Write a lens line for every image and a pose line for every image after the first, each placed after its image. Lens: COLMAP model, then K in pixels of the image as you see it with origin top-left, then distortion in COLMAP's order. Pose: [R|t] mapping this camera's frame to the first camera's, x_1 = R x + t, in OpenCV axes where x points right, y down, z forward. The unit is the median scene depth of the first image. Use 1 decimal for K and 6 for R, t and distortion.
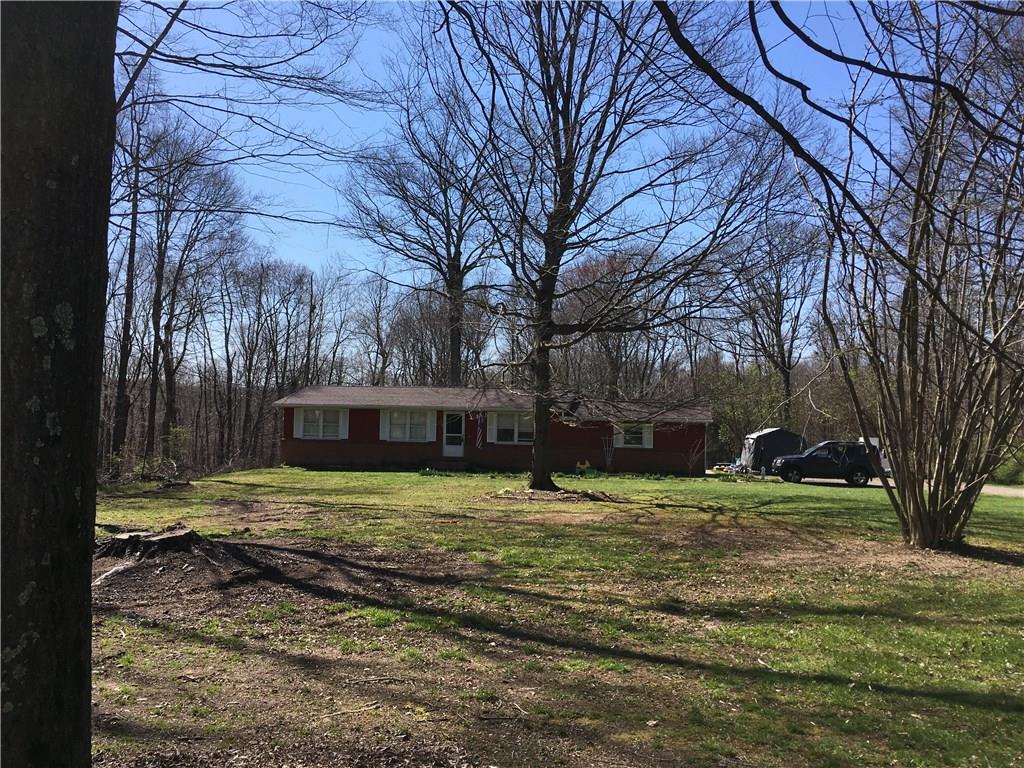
lens RADIAL K [[870.7, 0, 512.0], [0, 870.7, 384.0], [0, 0, 1]] dist [0.007510, 0.006670]
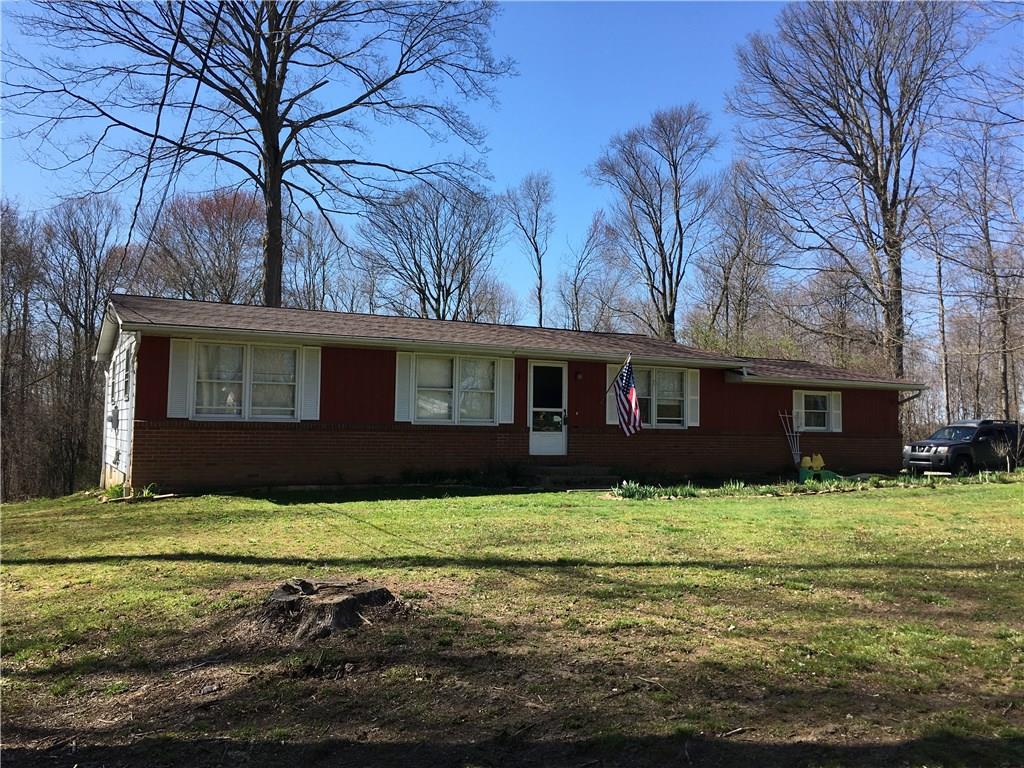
lens RADIAL K [[870.7, 0, 512.0], [0, 870.7, 384.0], [0, 0, 1]] dist [0.007510, 0.006670]
pose [[0.791589, 0.023798, 0.610590, -0.372777], [-0.020500, 0.999713, -0.012388, 0.050429], [-0.610709, -0.002710, 0.791850, 0.631450]]
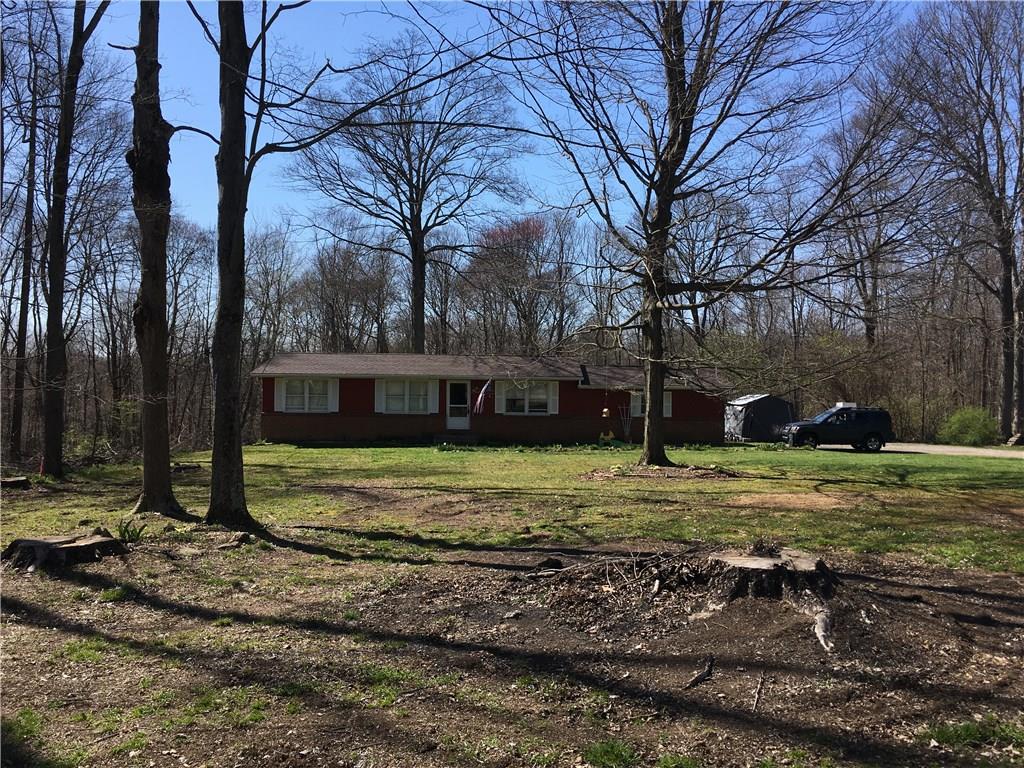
lens RADIAL K [[870.7, 0, 512.0], [0, 870.7, 384.0], [0, 0, 1]] dist [0.007510, 0.006670]
pose [[0.987004, -0.009009, 0.160440, -0.158090], [0.003087, 0.999306, 0.037117, 0.001301], [-0.160663, -0.036139, 0.986347, 0.080636]]
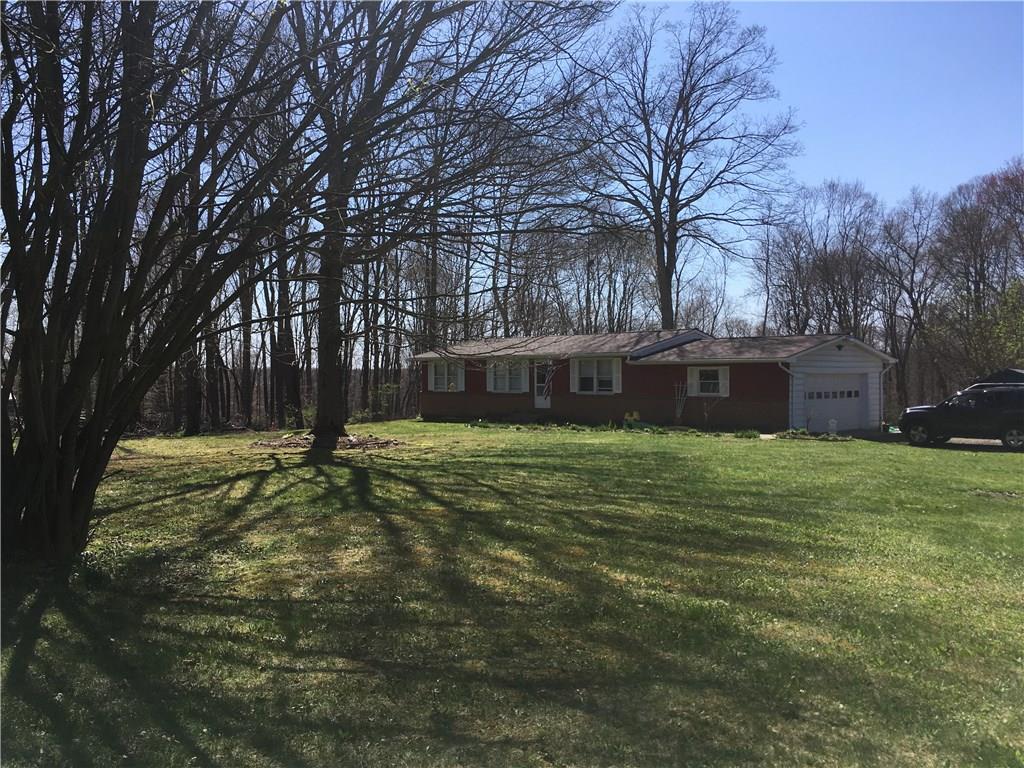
lens RADIAL K [[870.7, 0, 512.0], [0, 870.7, 384.0], [0, 0, 1]] dist [0.007510, 0.006670]
pose [[0.812088, -0.017894, -0.583261, 0.447468], [0.042207, 0.998713, 0.028126, 0.029977], [0.582007, -0.047458, 0.811798, 0.224043]]
